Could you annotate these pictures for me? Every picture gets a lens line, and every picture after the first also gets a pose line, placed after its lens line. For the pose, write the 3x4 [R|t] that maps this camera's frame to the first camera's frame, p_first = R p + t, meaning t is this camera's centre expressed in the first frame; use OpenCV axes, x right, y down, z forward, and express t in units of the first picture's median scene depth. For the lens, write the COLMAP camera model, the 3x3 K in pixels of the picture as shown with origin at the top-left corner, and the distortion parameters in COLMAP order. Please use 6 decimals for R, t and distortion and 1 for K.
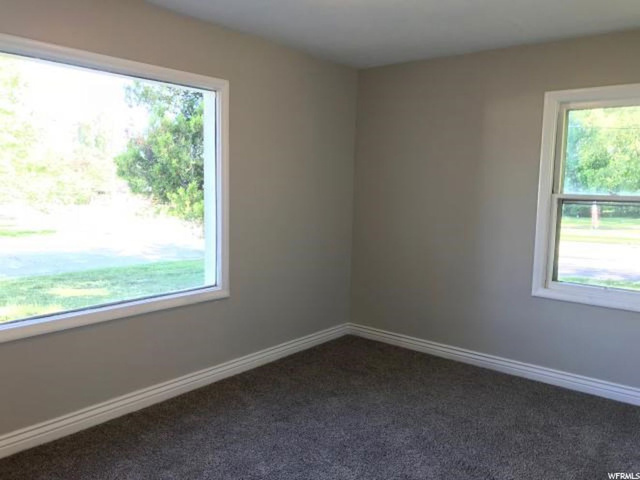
lens RADIAL K [[519.5, 0, 319.9], [0, 519.5, 241.4], [0, 0, 1]] dist [0.049664, -0.107238]
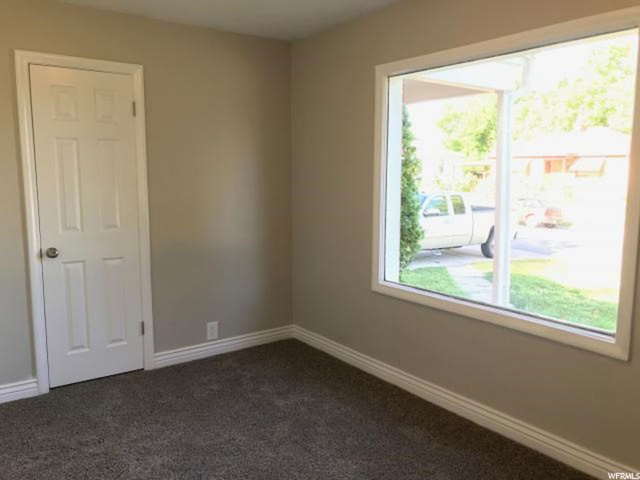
lens RADIAL K [[519.5, 0, 319.9], [0, 519.5, 241.4], [0, 0, 1]] dist [0.049664, -0.107238]
pose [[-0.248449, 0.089784, -0.964475, 0.567205], [-0.138664, 0.982143, 0.127148, -0.070420], [0.958668, 0.165328, -0.231563, 0.869007]]
